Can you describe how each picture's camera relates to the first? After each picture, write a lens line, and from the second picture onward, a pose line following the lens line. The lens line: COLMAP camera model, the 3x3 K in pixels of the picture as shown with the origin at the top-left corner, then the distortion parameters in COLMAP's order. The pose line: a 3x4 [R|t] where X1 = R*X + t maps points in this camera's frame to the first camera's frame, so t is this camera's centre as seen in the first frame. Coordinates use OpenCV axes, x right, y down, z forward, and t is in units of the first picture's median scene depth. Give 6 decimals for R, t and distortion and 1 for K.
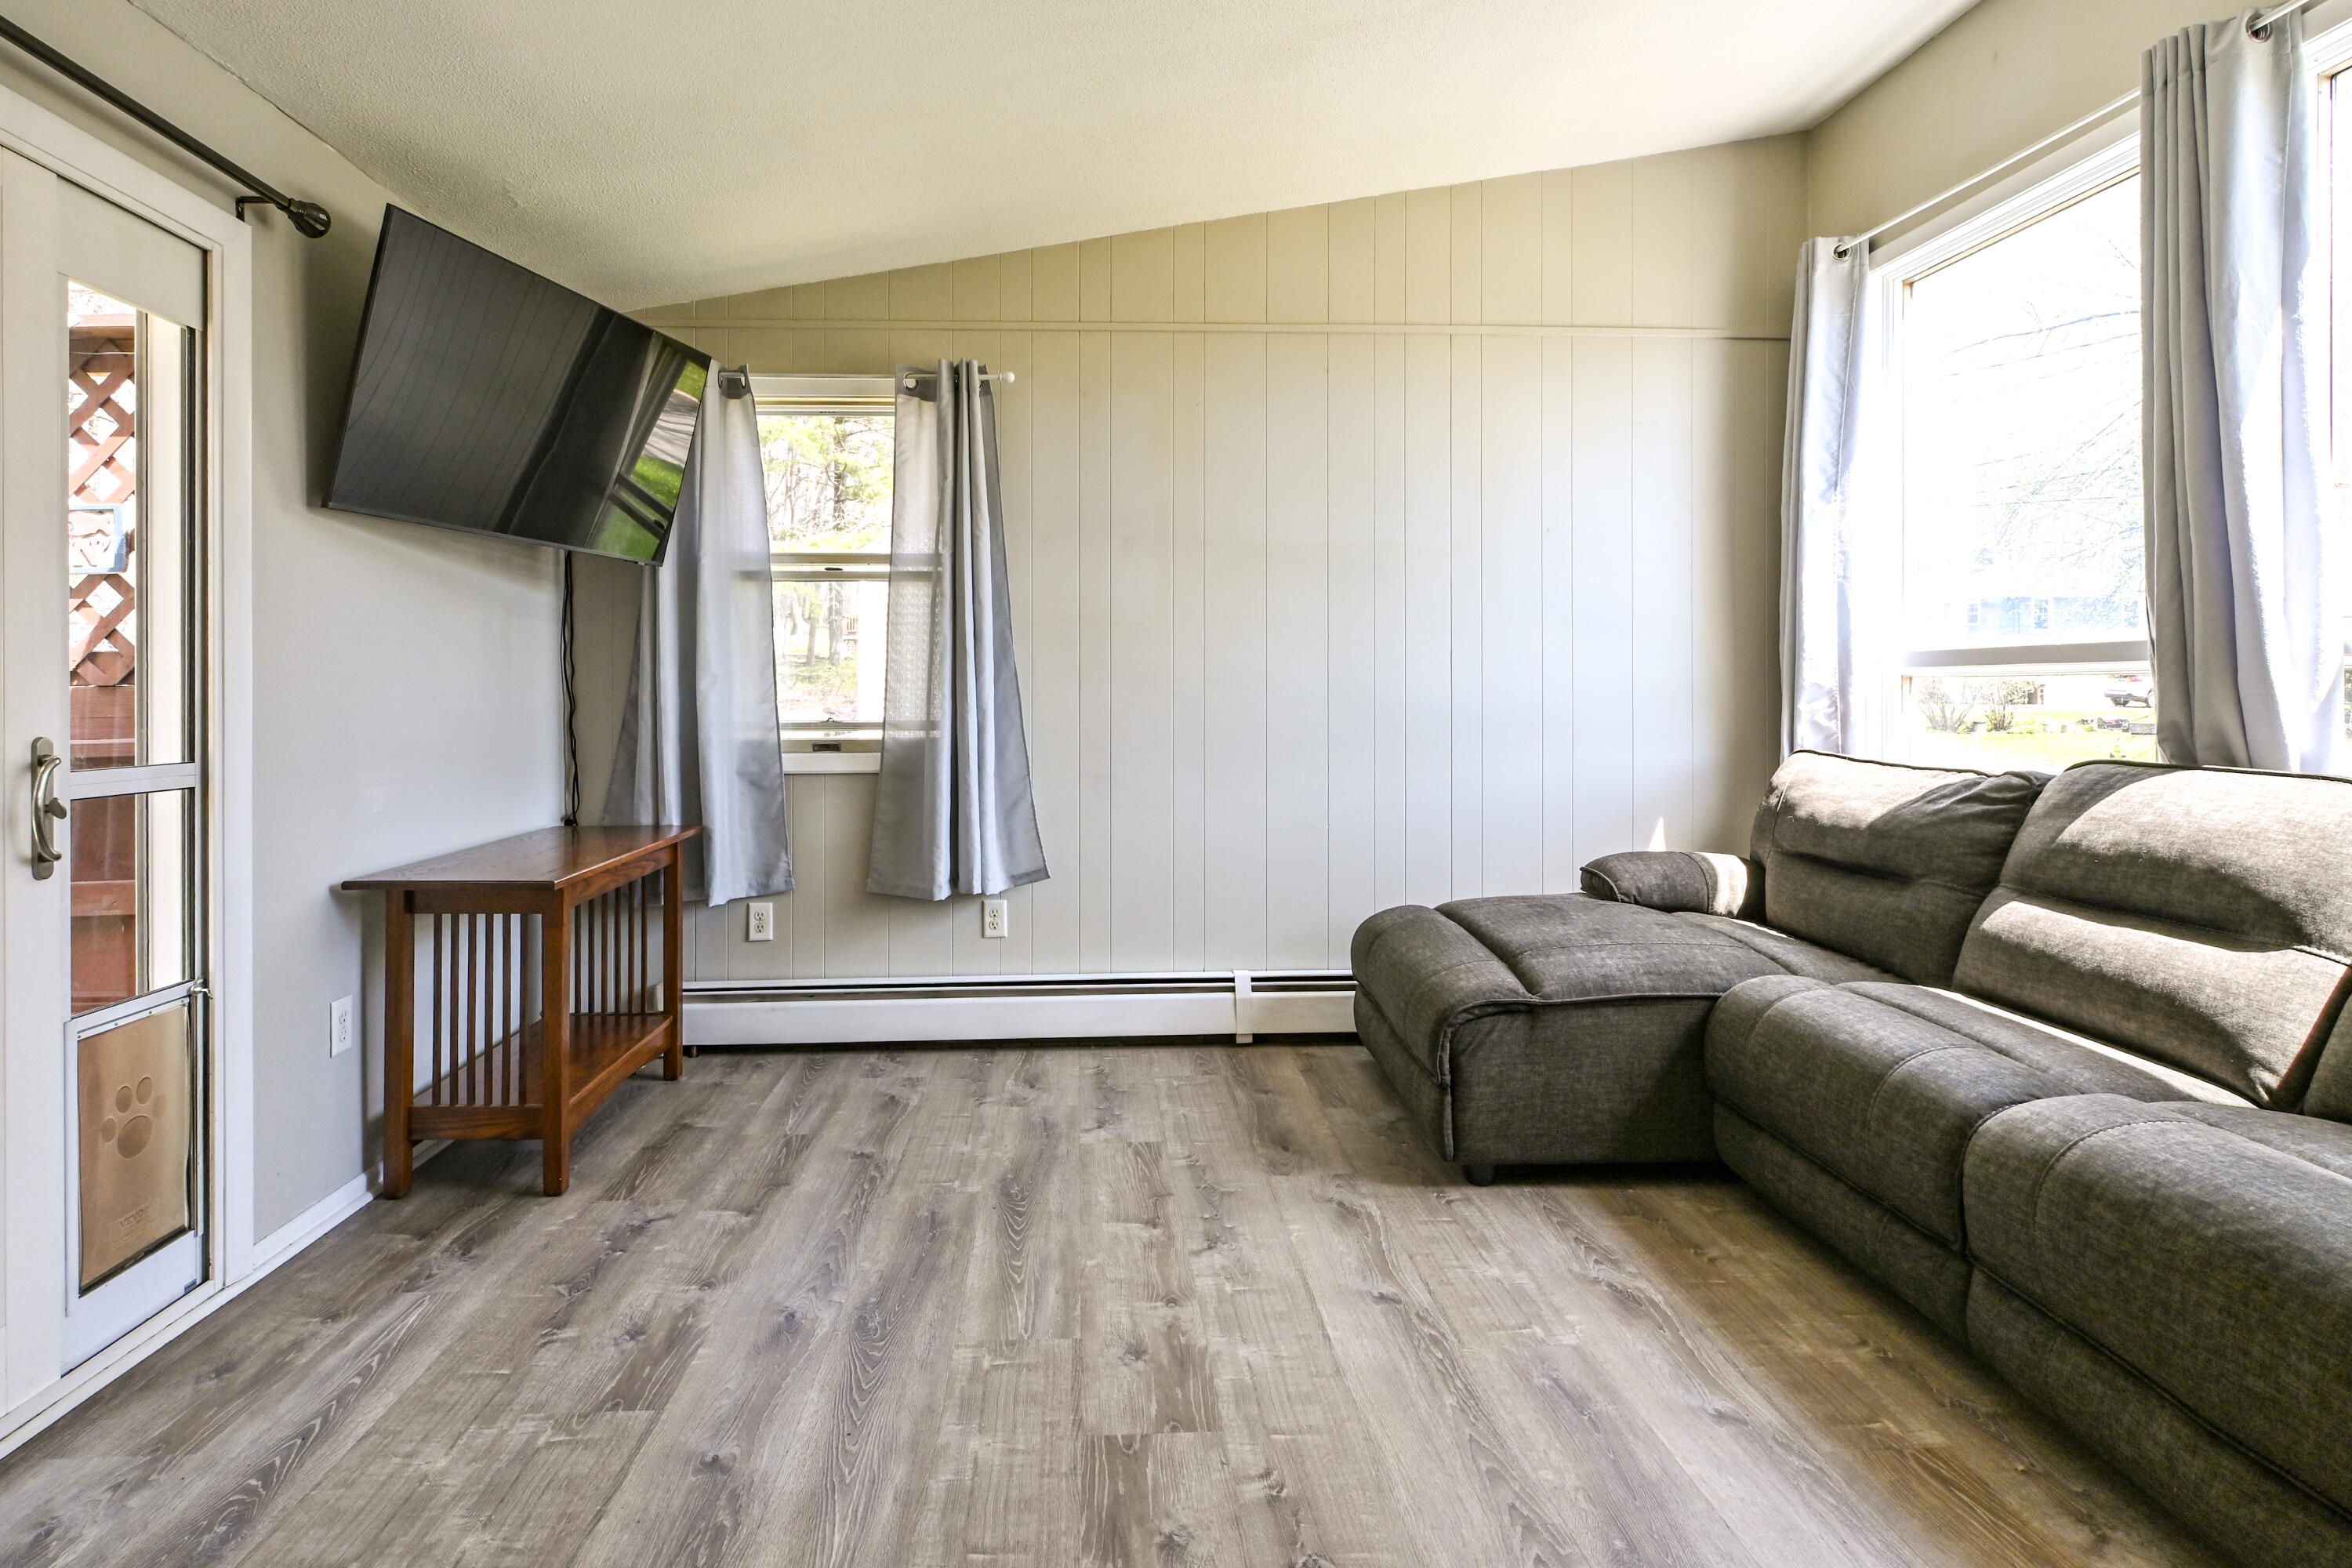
lens RADIAL K [[1204.3, 0, 1115.5], [0, 1204.3, 703.4], [0, 0, 1]] dist [-0.003164, 0.000085]
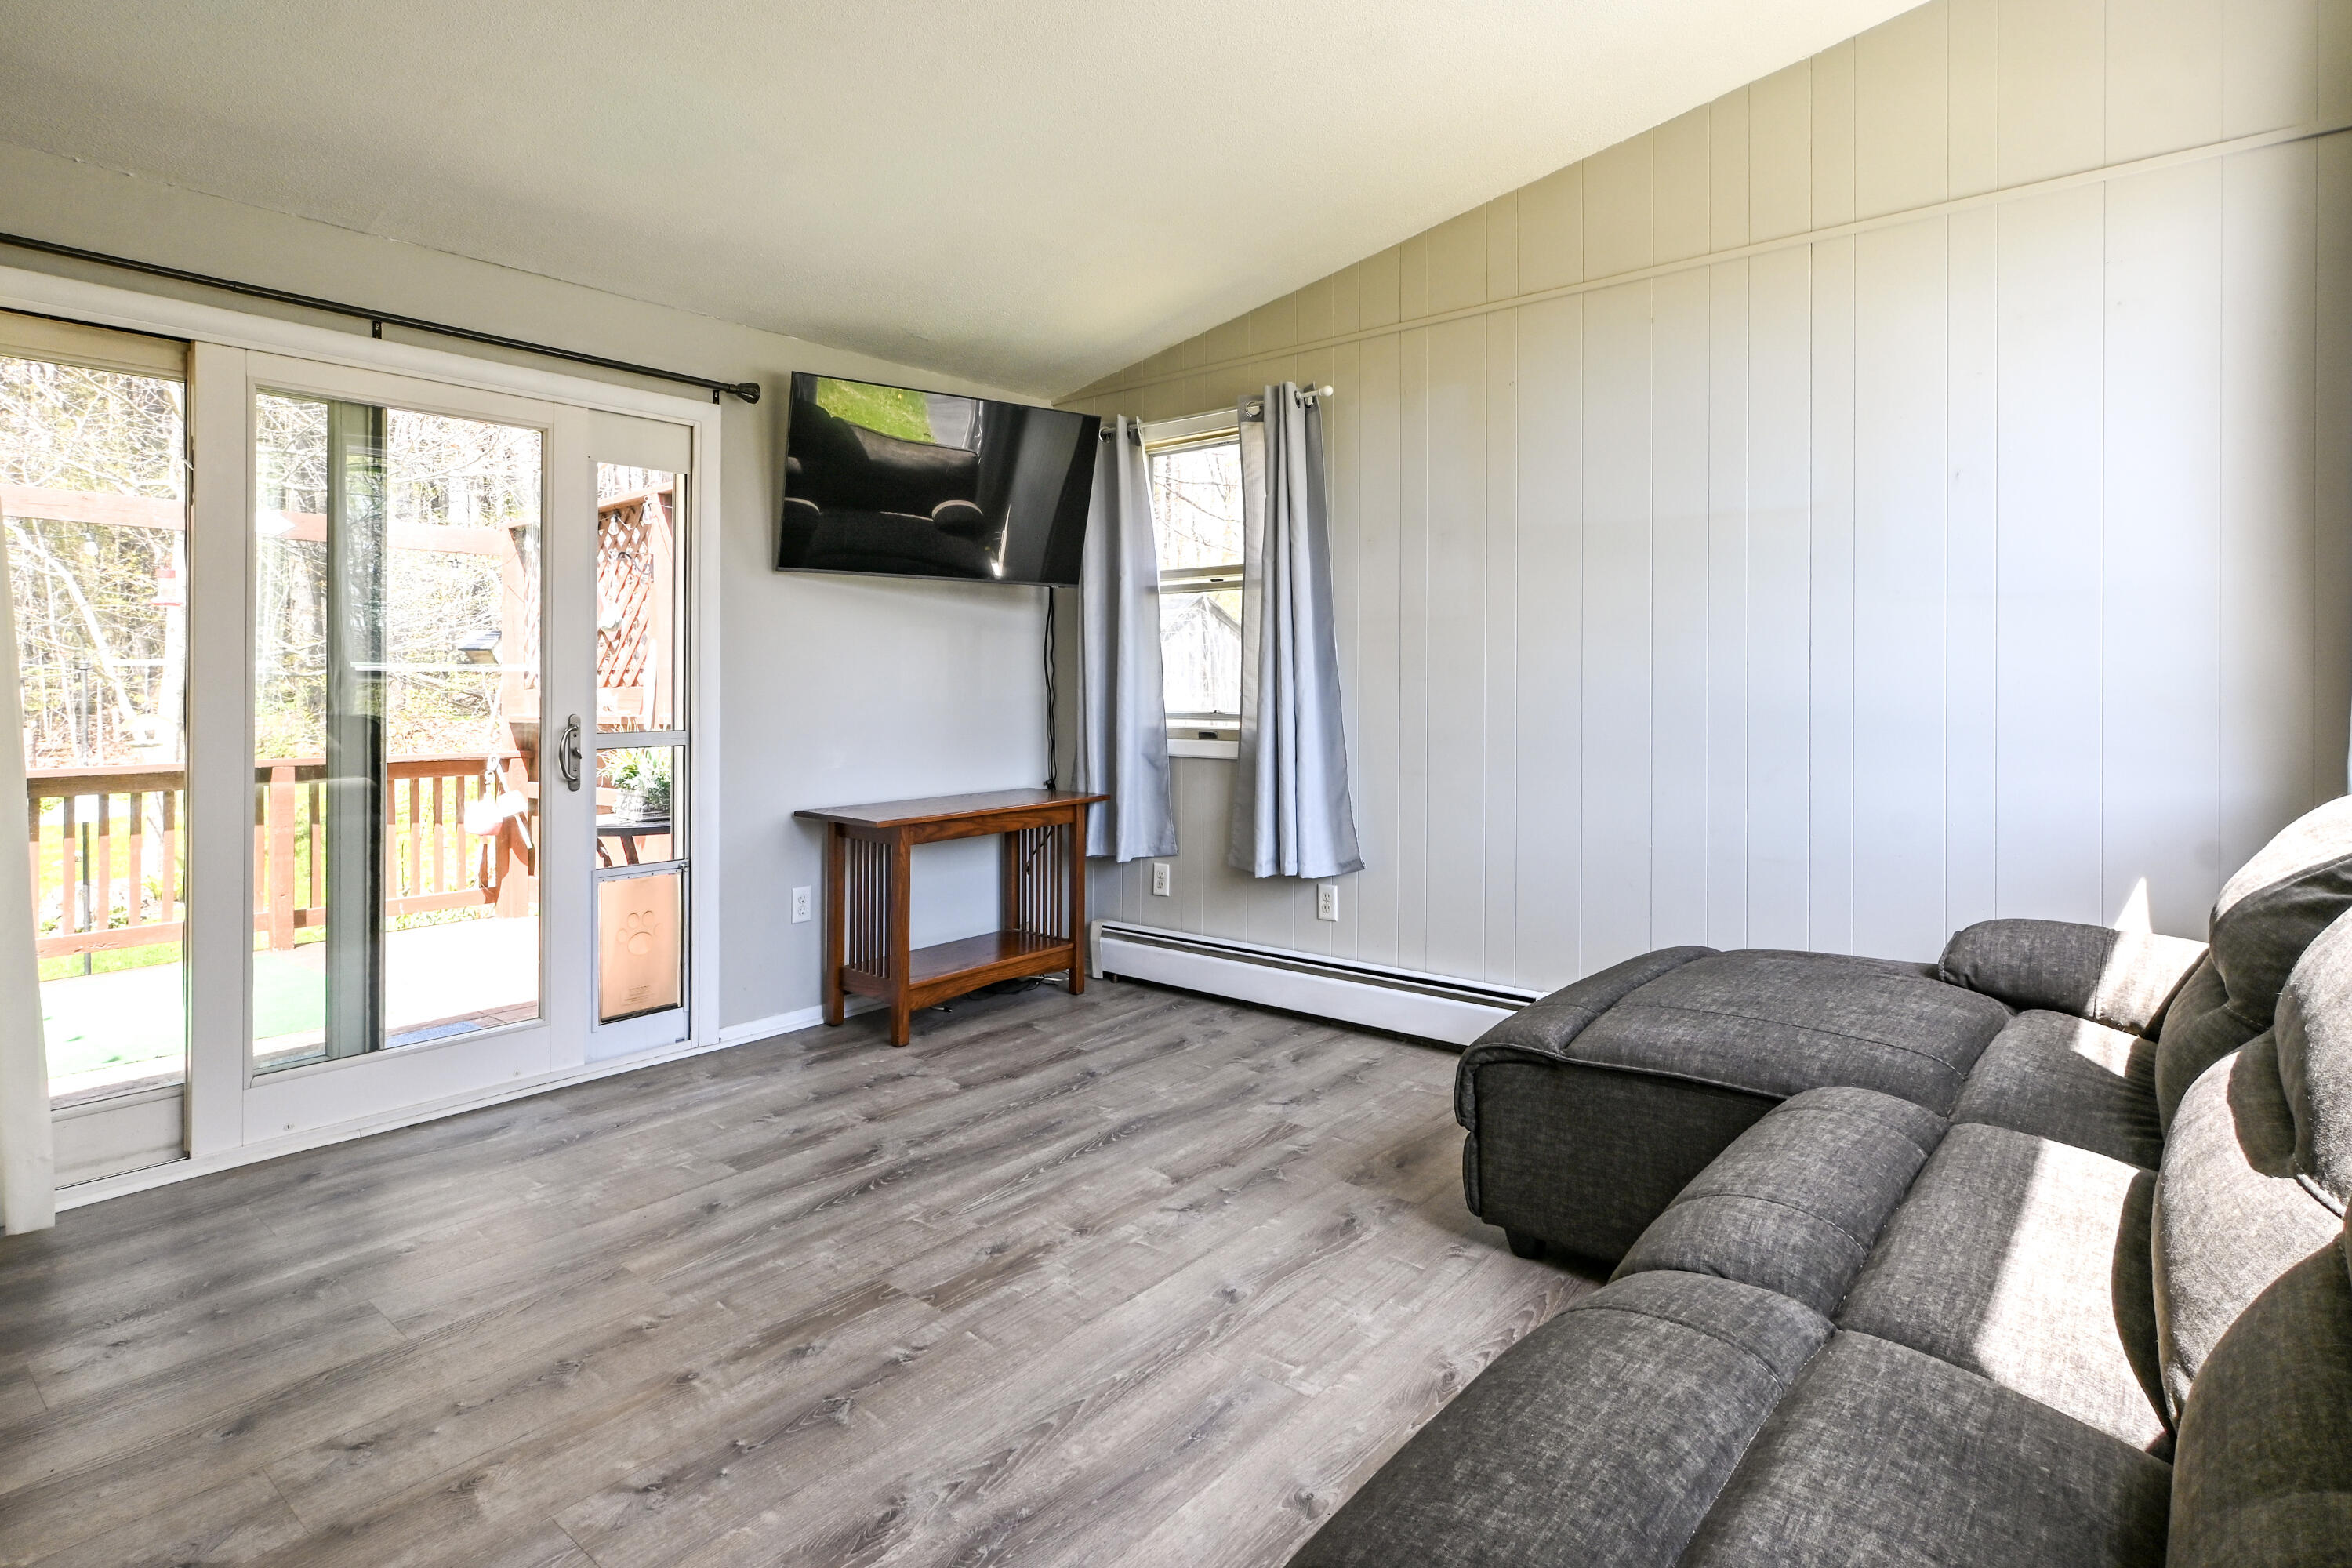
lens RADIAL K [[1204.3, 0, 1178.6], [0, 1204.3, 677.7], [0, 0, 1]] dist [-0.003164, 0.000085]
pose [[0.734317, -0.001464, -0.678805, 0.730218], [-0.004948, 0.999960, -0.007510, -0.013722], [0.678789, 0.008874, 0.734280, 0.185597]]
